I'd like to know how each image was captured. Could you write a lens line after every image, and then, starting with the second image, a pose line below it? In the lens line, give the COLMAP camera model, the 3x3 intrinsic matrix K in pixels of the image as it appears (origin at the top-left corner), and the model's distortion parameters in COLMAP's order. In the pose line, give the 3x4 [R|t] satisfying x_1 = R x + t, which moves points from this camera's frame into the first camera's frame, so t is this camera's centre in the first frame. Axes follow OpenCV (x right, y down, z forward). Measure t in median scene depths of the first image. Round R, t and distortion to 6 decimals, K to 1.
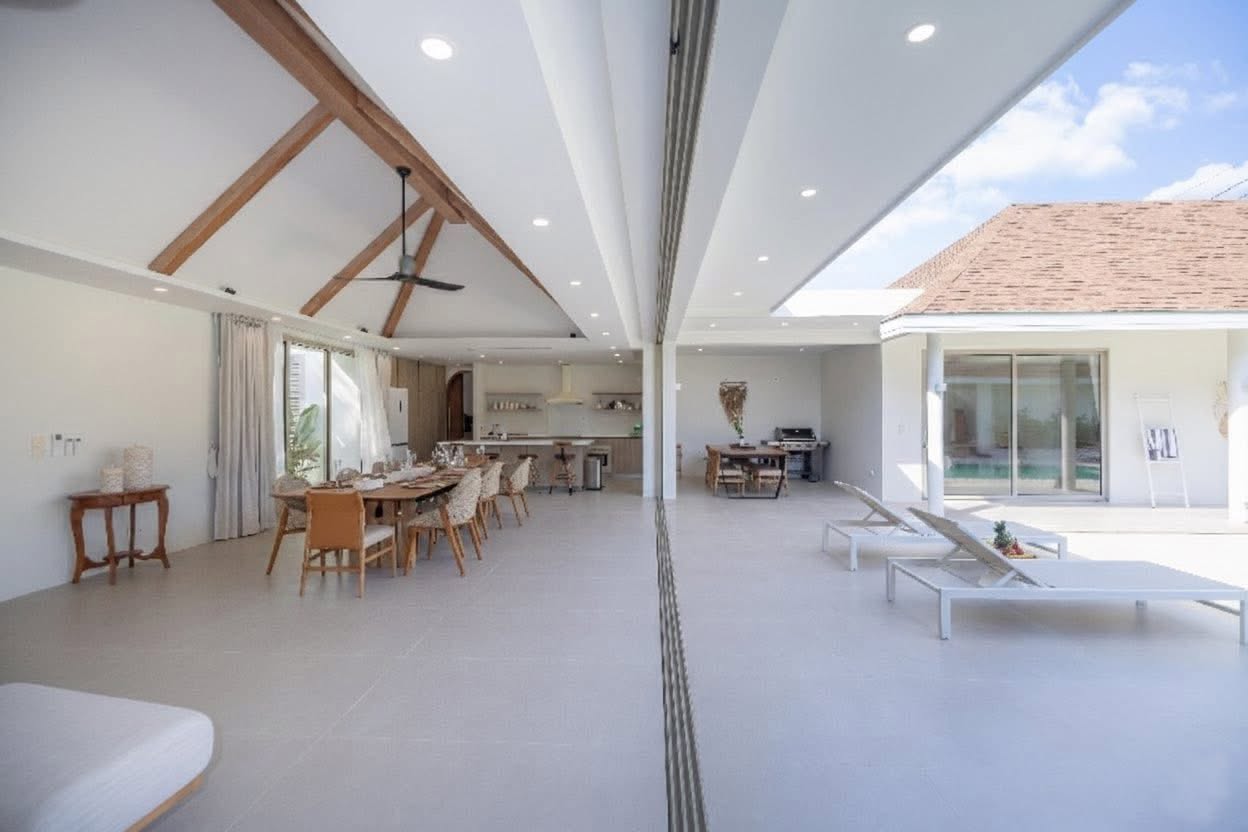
lens RADIAL K [[529.3, 0, 615.0], [0, 529.3, 412.6], [0, 0, 1]] dist [-0.000429, -0.000310]
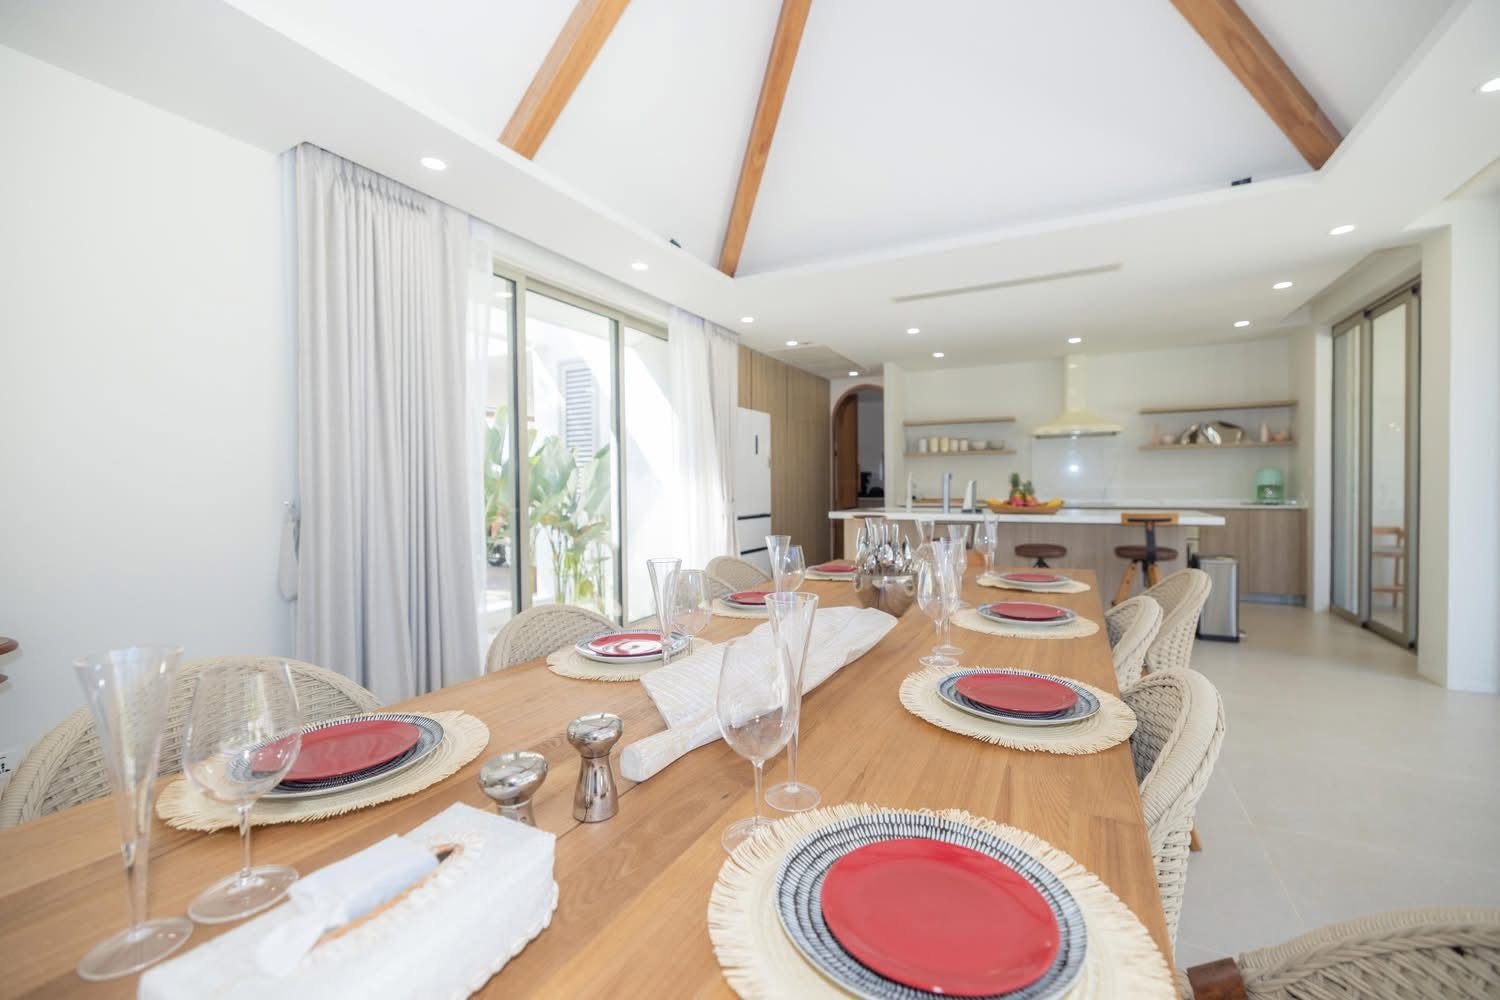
lens RADIAL K [[636.2, 0, 739.2], [0, 636.2, 495.9], [0, 0, 1]] dist [-0.000429, -0.000310]
pose [[0.916092, 0.000486, -0.400968, -0.168225], [0.009334, 0.999702, 0.022539, 0.025520], [0.400859, -0.024390, 0.915815, 0.417079]]
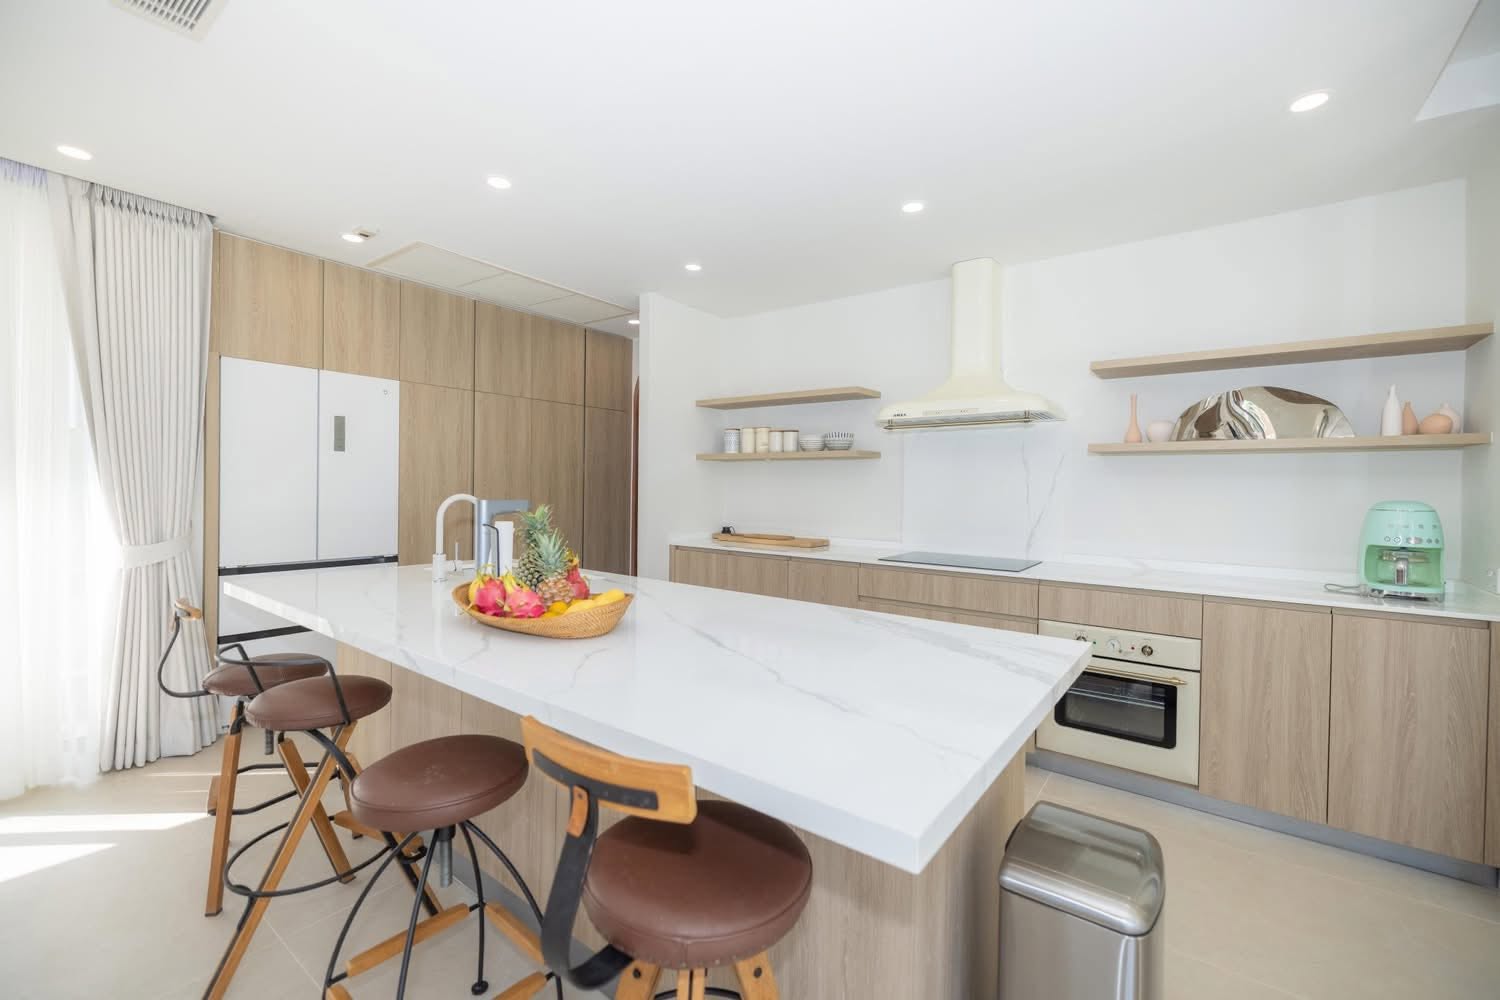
lens RADIAL K [[636.2, 0, 739.2], [0, 636.2, 495.9], [0, 0, 1]] dist [-0.000429, -0.000310]
pose [[0.841093, 0.019263, -0.540547, -0.027911], [-0.014003, 0.999806, 0.013840, 0.015274], [0.540709, -0.004071, 0.841200, 0.842183]]
